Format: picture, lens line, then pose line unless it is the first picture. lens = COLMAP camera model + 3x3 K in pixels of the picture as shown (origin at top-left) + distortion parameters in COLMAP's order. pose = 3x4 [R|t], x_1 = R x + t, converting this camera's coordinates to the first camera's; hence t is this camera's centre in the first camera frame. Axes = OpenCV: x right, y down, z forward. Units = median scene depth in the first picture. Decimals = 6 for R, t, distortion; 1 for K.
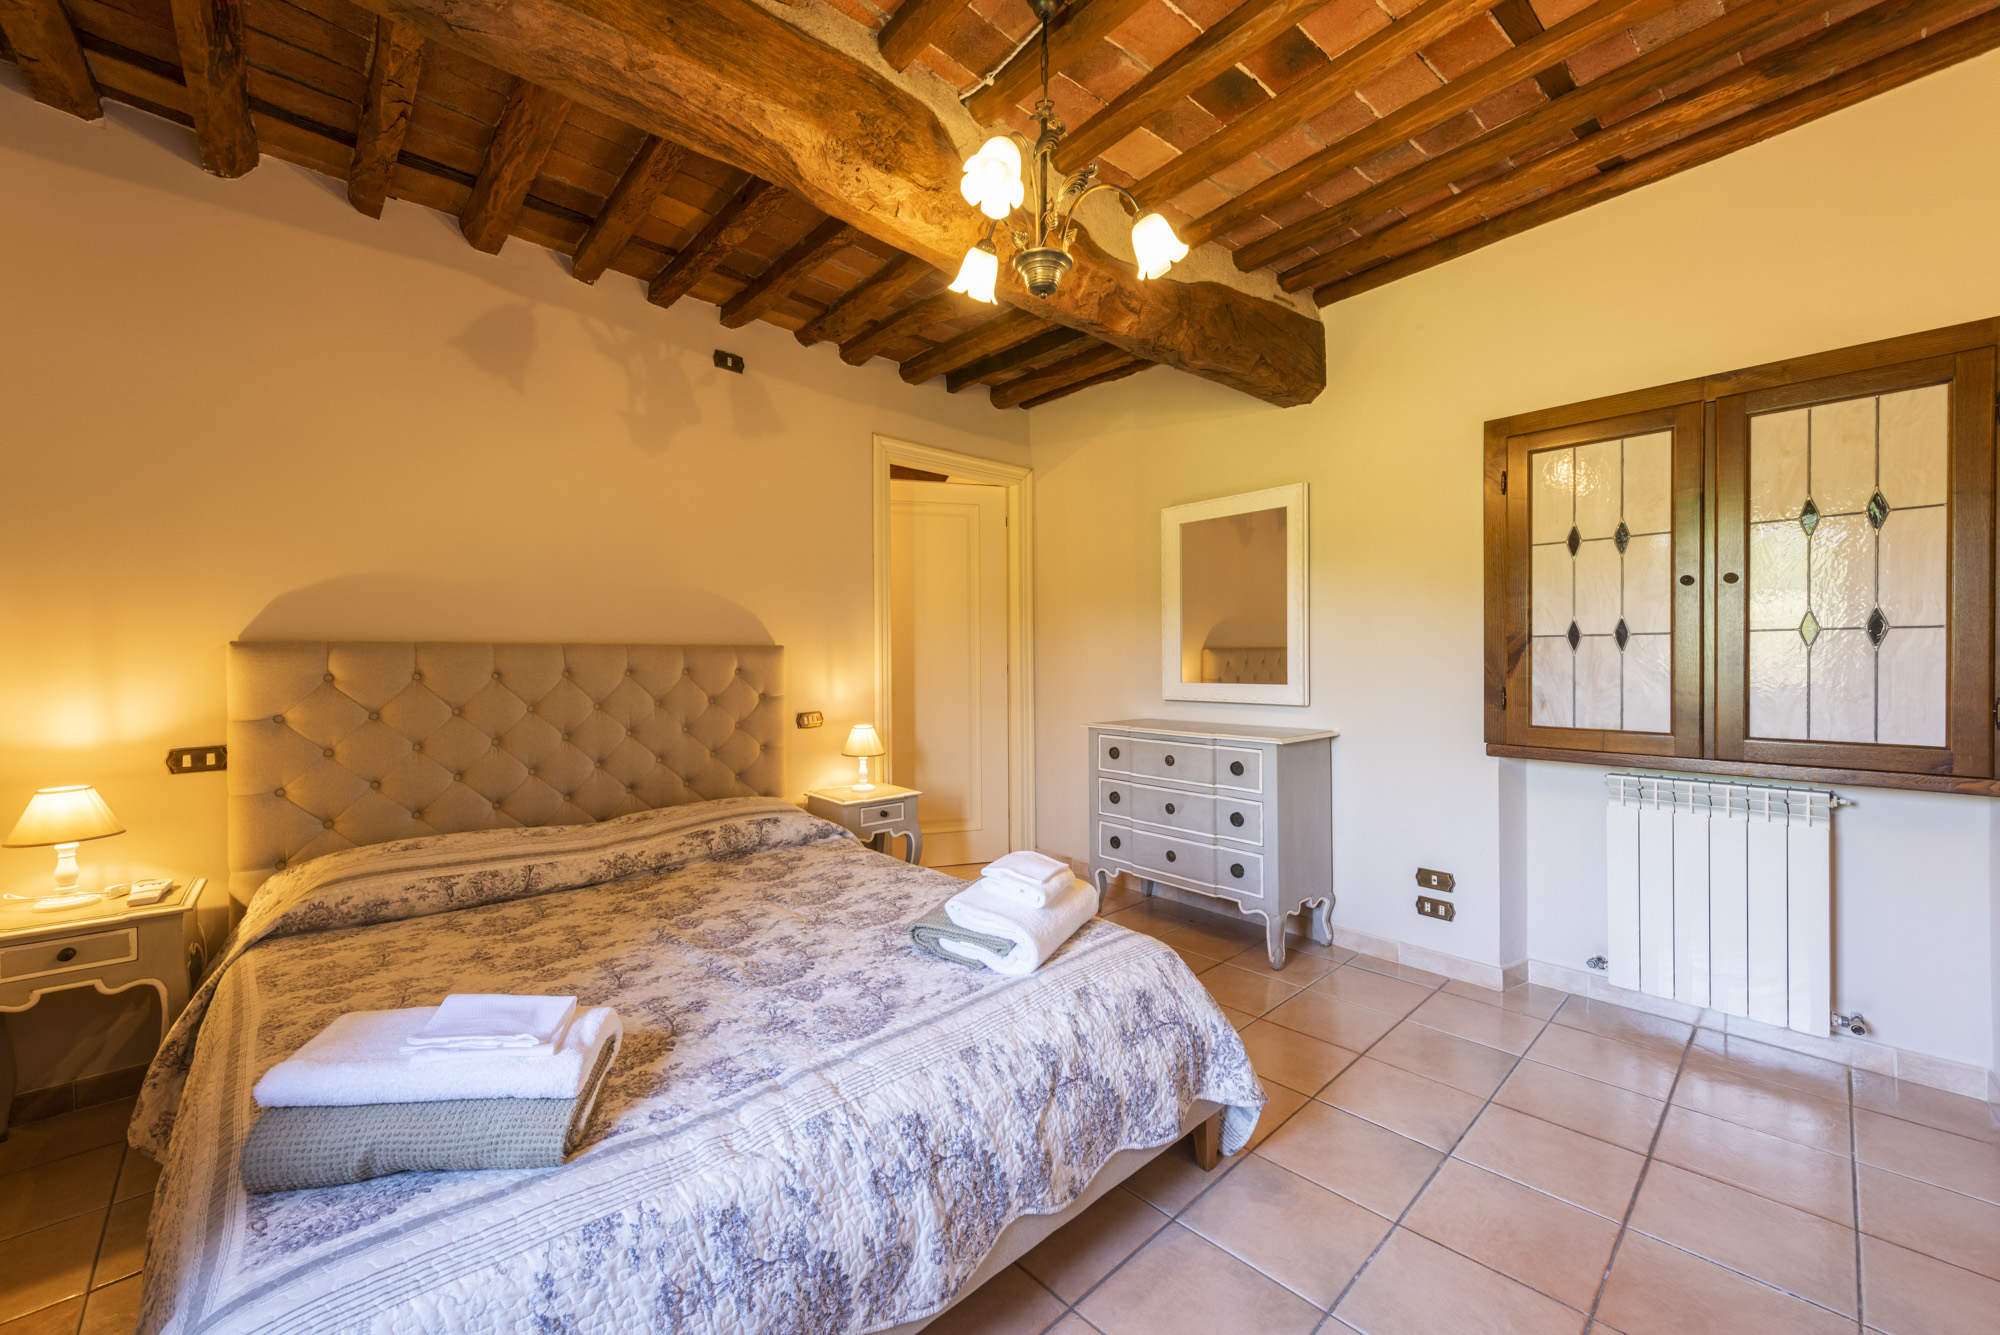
lens RADIAL K [[778.8, 0, 994.9], [0, 778.8, 663.9], [0, 0, 1]] dist [0.019952, -0.007502]
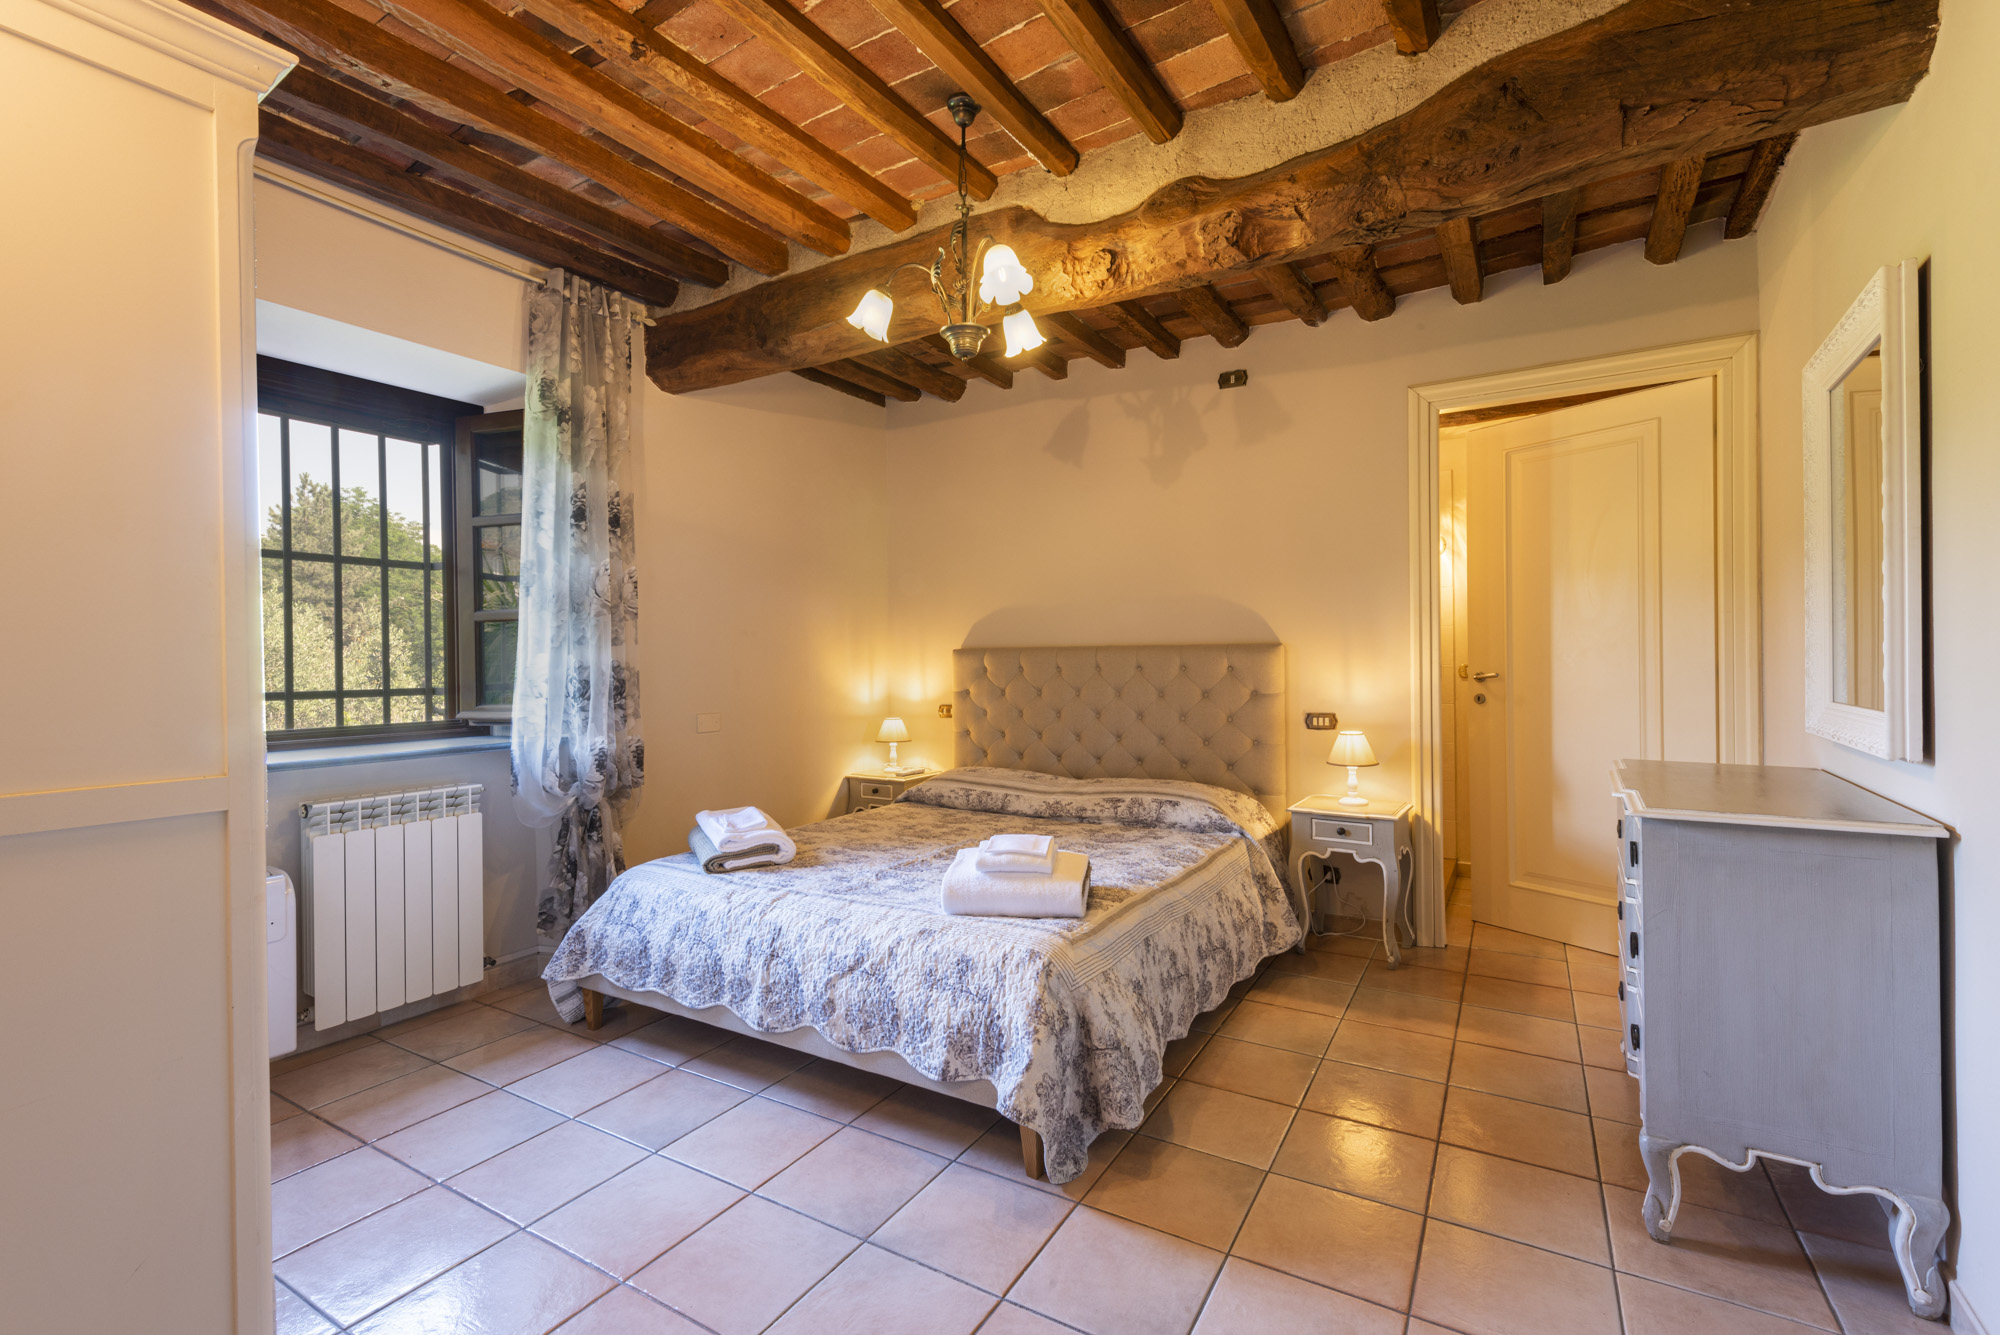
lens RADIAL K [[876.4, 0, 1002.3], [0, 876.4, 662.3], [0, 0, 1]] dist [0.009856, -0.000600]
pose [[0.279216, 0.005018, -0.960215, 0.874228], [0.002241, 0.999980, 0.005877, -0.008081], [0.960226, -0.003792, 0.279199, 0.432502]]
